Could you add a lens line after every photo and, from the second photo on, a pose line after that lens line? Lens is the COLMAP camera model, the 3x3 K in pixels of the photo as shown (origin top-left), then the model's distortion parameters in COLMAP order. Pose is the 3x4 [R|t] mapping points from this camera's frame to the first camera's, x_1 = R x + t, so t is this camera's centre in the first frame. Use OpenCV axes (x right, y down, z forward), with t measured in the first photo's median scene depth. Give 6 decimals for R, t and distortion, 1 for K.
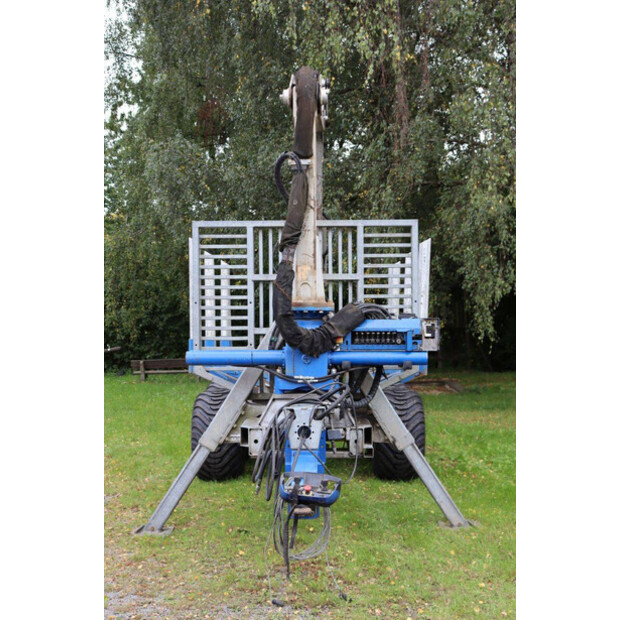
lens RADIAL K [[949.9, 0, 310.4], [0, 949.9, 309.2], [0, 0, 1]] dist [-0.018019, 0.000000]
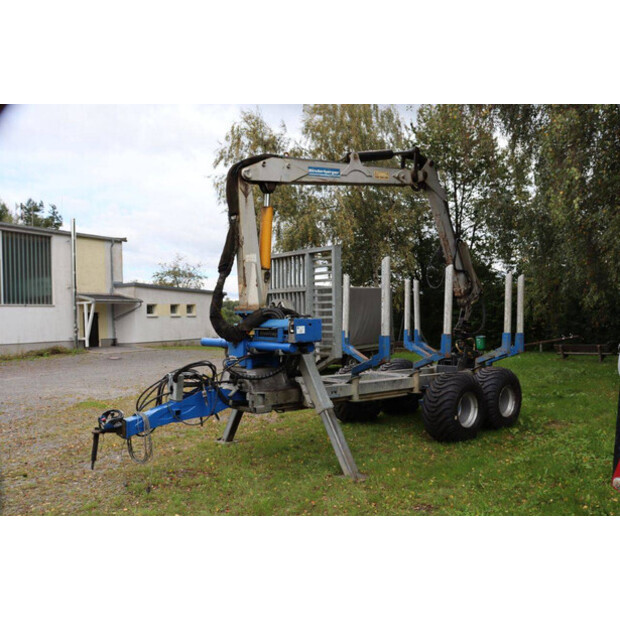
lens RADIAL K [[567.6, 0, 308.9], [0, 567.6, 309.4], [0, 0, 1]] dist [-0.084543, 0.000000]
pose [[0.638622, -0.011174, -0.769440, 0.769520], [0.009624, 0.999932, -0.006534, 0.001907], [0.769461, -0.003232, 0.638686, 0.498058]]
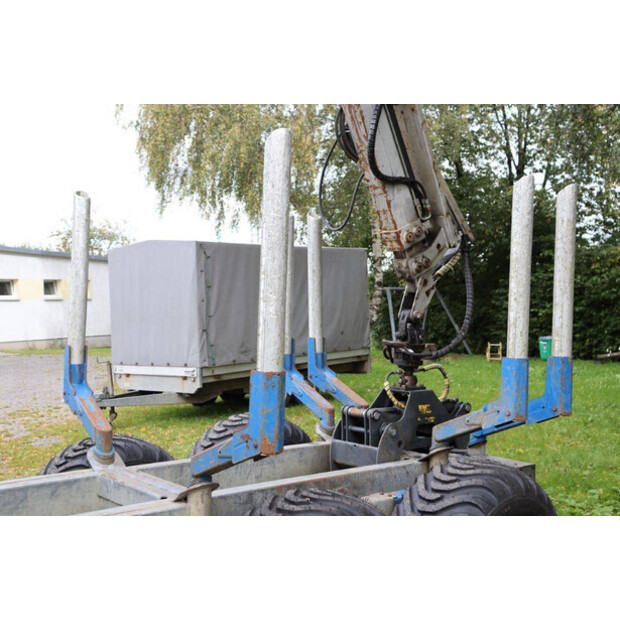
lens RADIAL K [[801.7, 0, 310.9], [0, 801.7, 304.5], [0, 0, 1]] dist [0.023433, 0.000000]
pose [[0.620534, 0.005140, -0.784163, 0.480037], [0.007901, 0.999887, 0.012806, 0.001965], [0.784140, -0.014142, 0.620423, 1.107235]]
